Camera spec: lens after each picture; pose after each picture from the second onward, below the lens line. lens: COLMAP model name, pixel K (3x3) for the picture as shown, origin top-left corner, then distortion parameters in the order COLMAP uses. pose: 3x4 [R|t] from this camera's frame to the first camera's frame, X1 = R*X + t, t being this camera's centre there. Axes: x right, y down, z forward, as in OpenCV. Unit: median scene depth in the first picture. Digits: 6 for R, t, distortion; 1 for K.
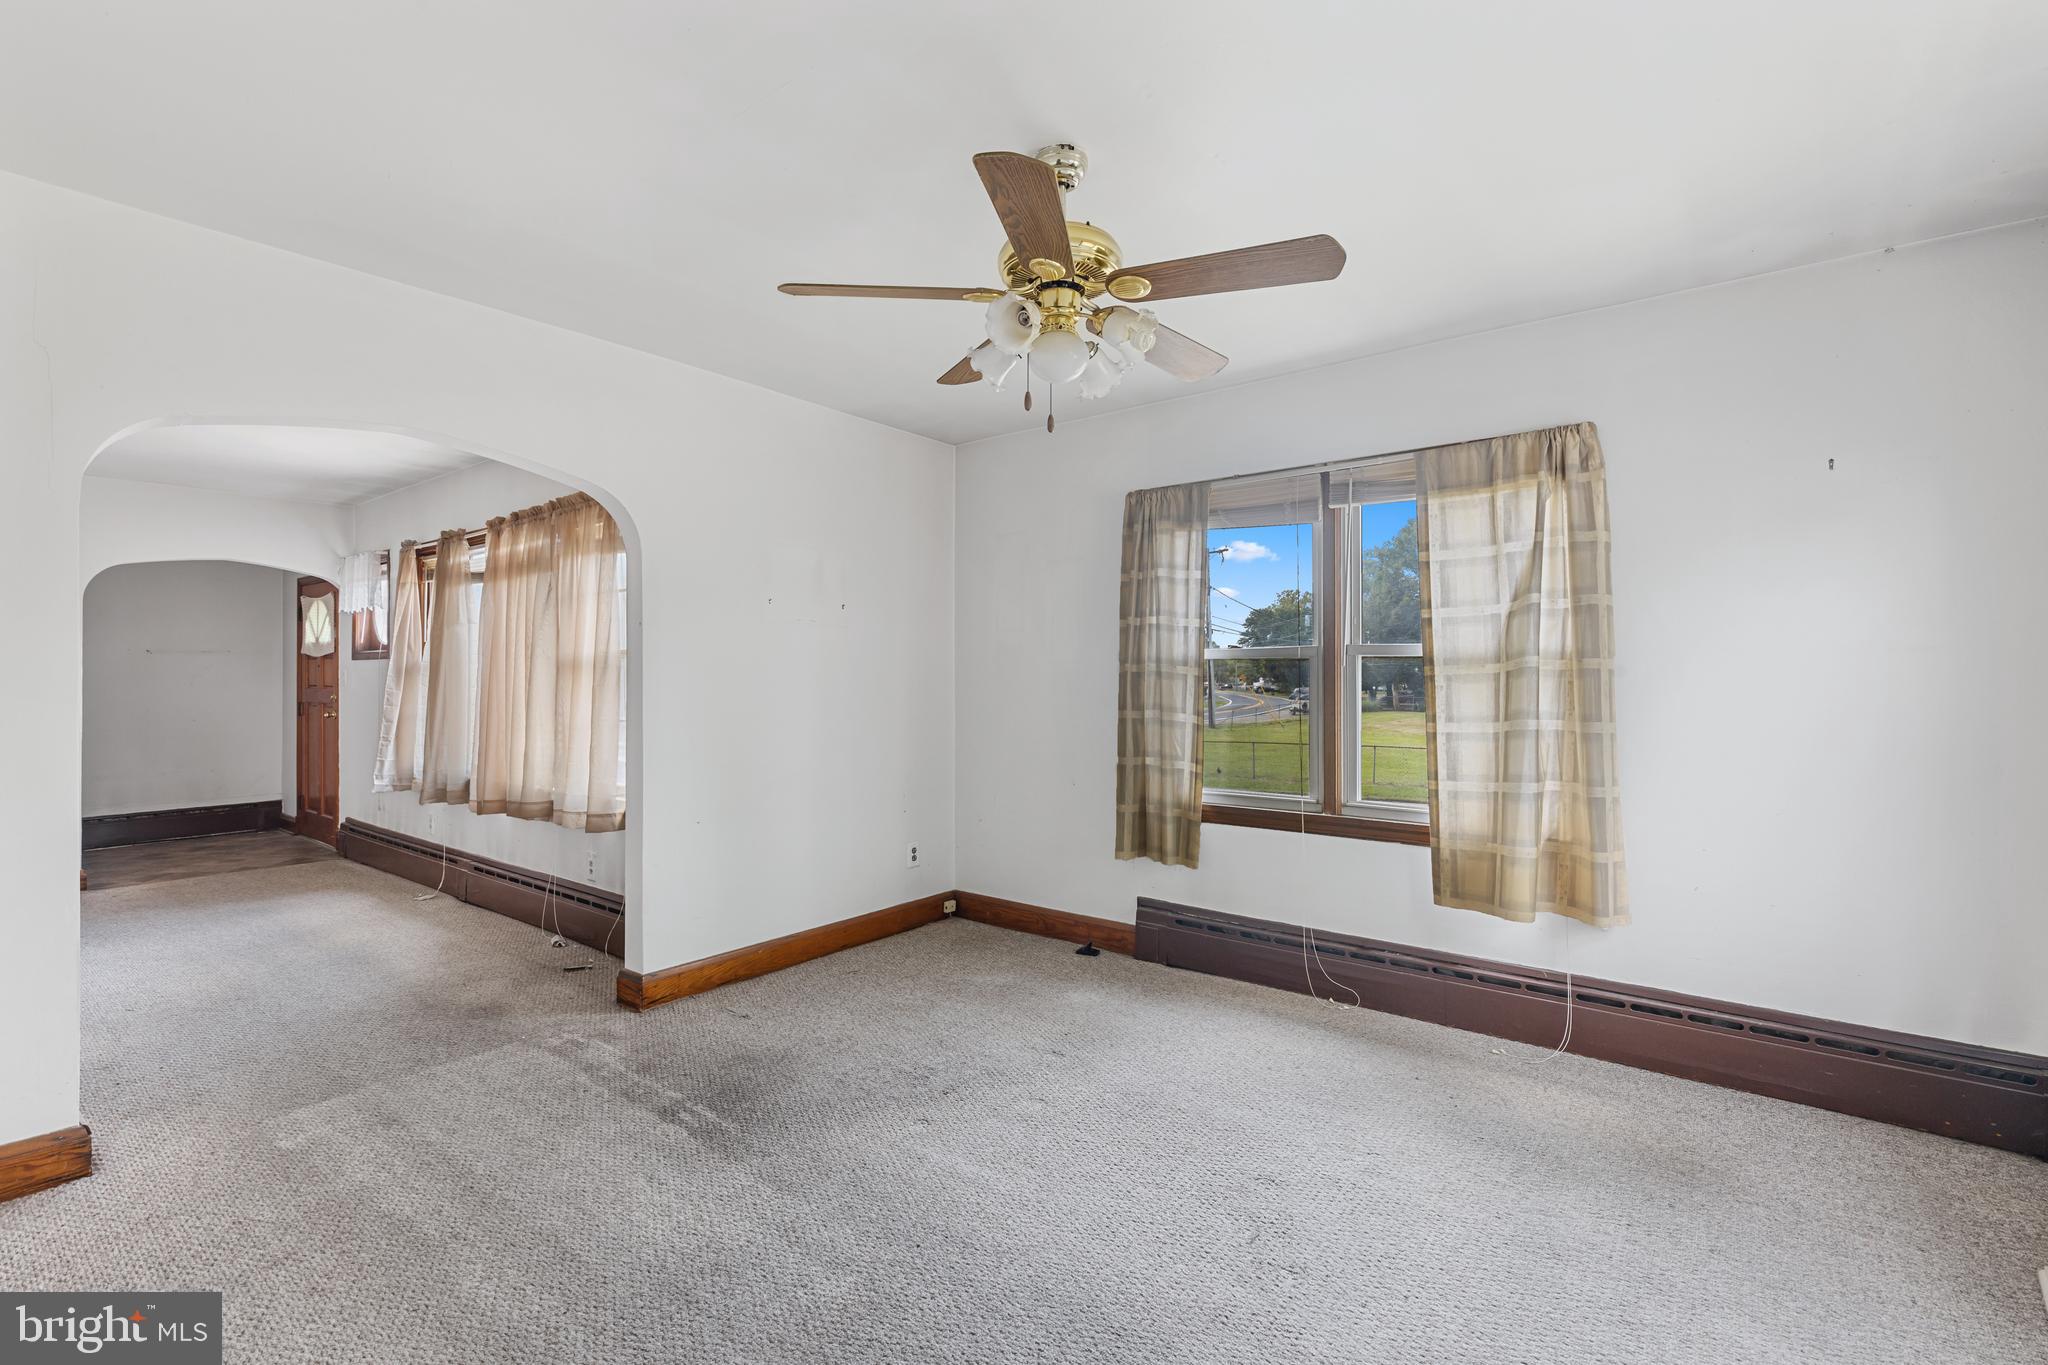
lens RADIAL K [[896.7, 0, 1024.0], [0, 896.7, 682.5], [0, 0, 1]] dist [0.001334, 0.000104]
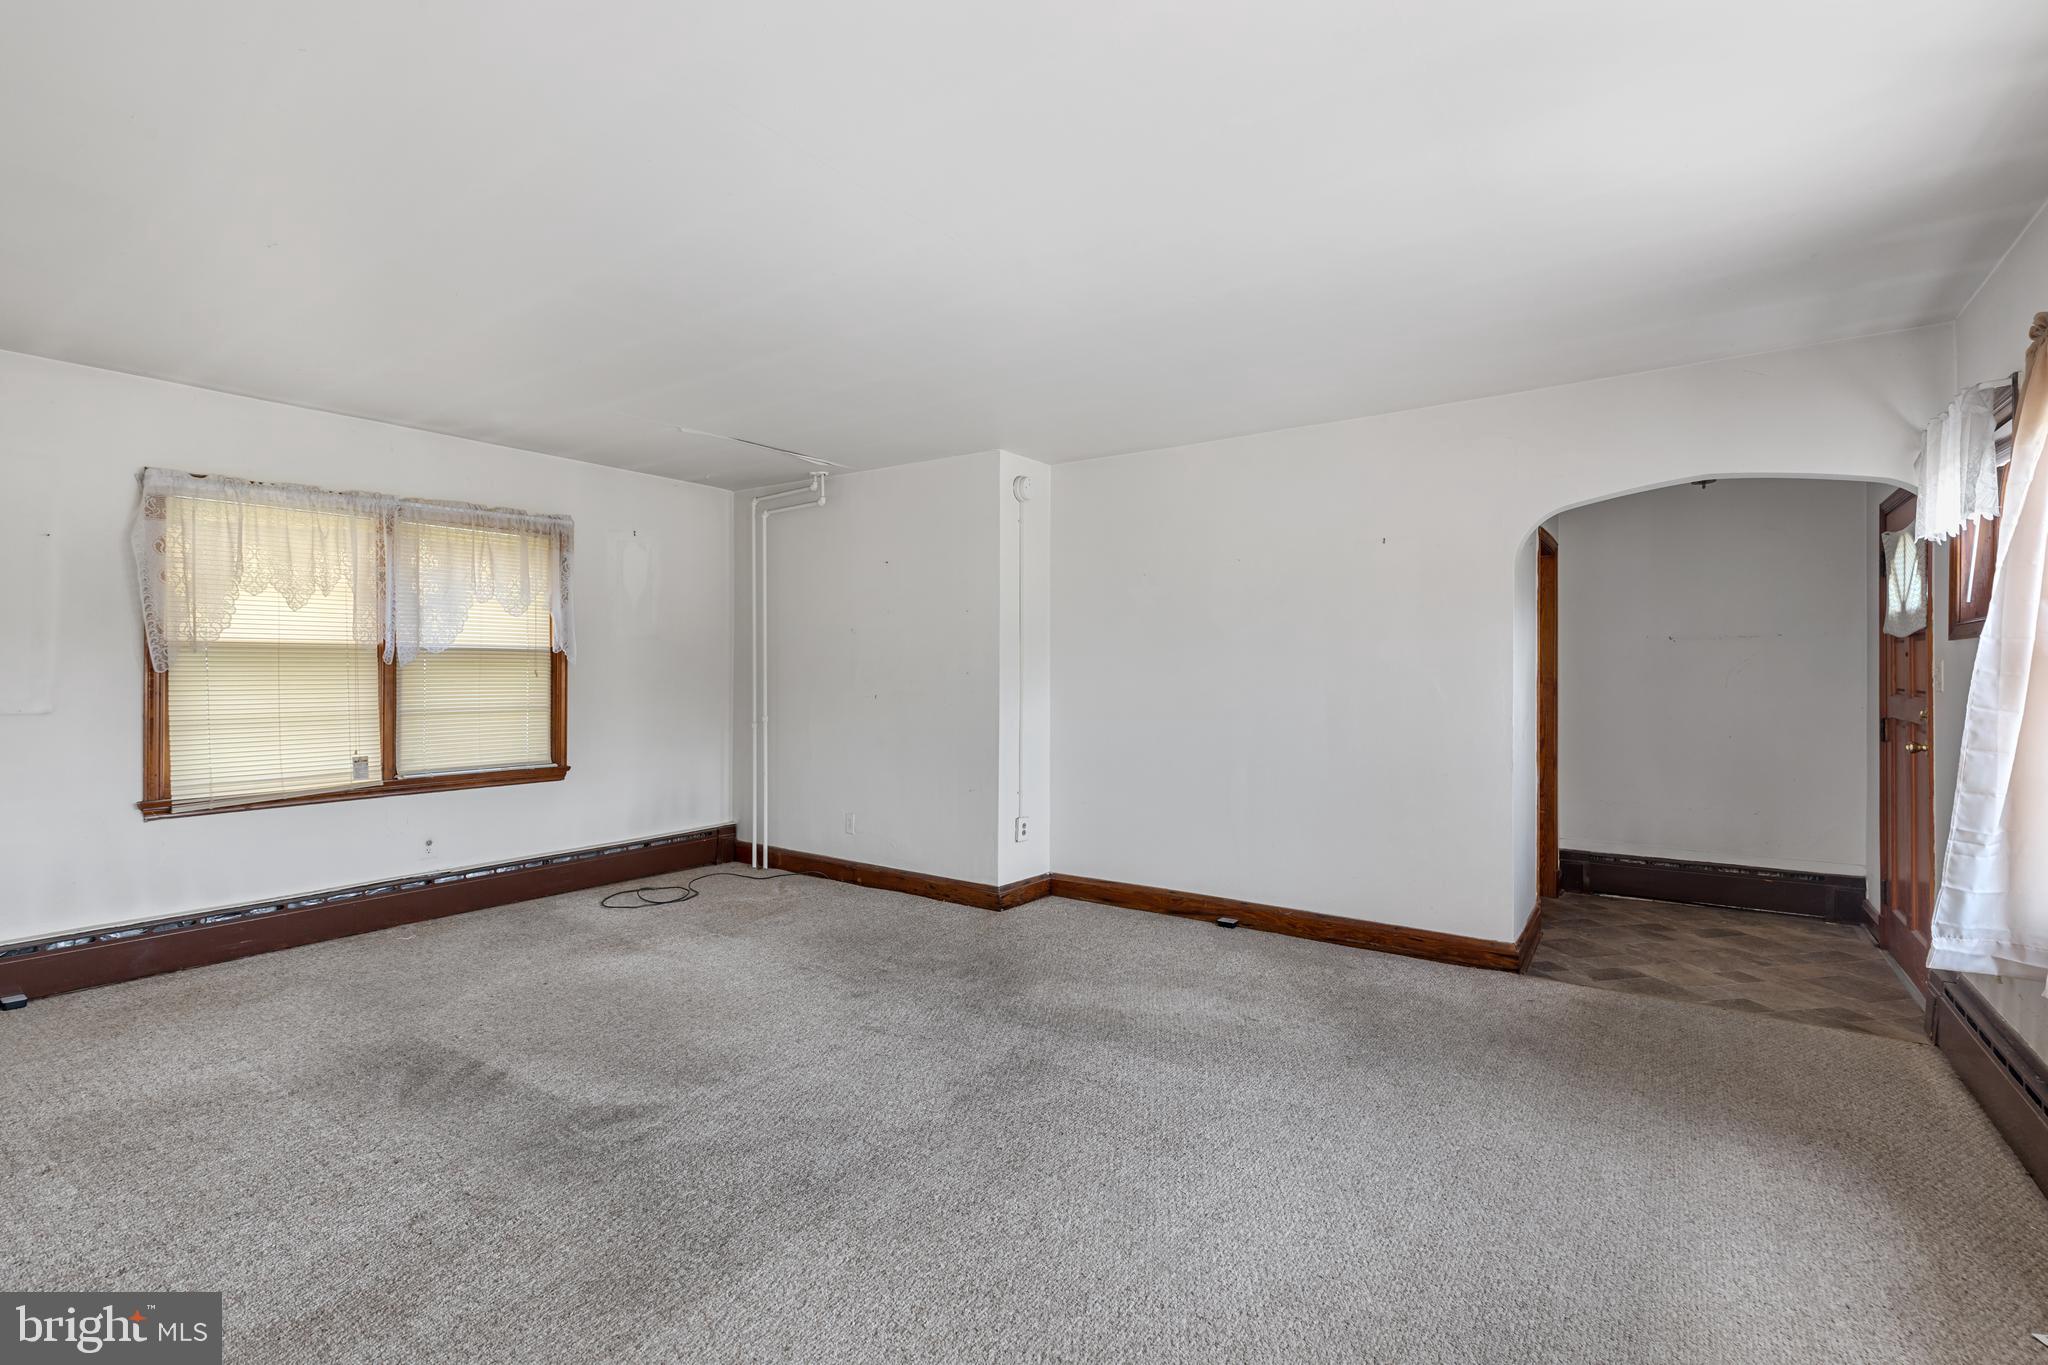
lens RADIAL K [[896.7, 0, 1024.0], [0, 896.7, 682.5], [0, 0, 1]] dist [0.001334, 0.000104]
pose [[0.031667, 0.003643, -0.999492, -0.262841], [0.003701, 0.999986, 0.003762, -0.005490], [0.999492, -0.003819, 0.031653, 0.452635]]
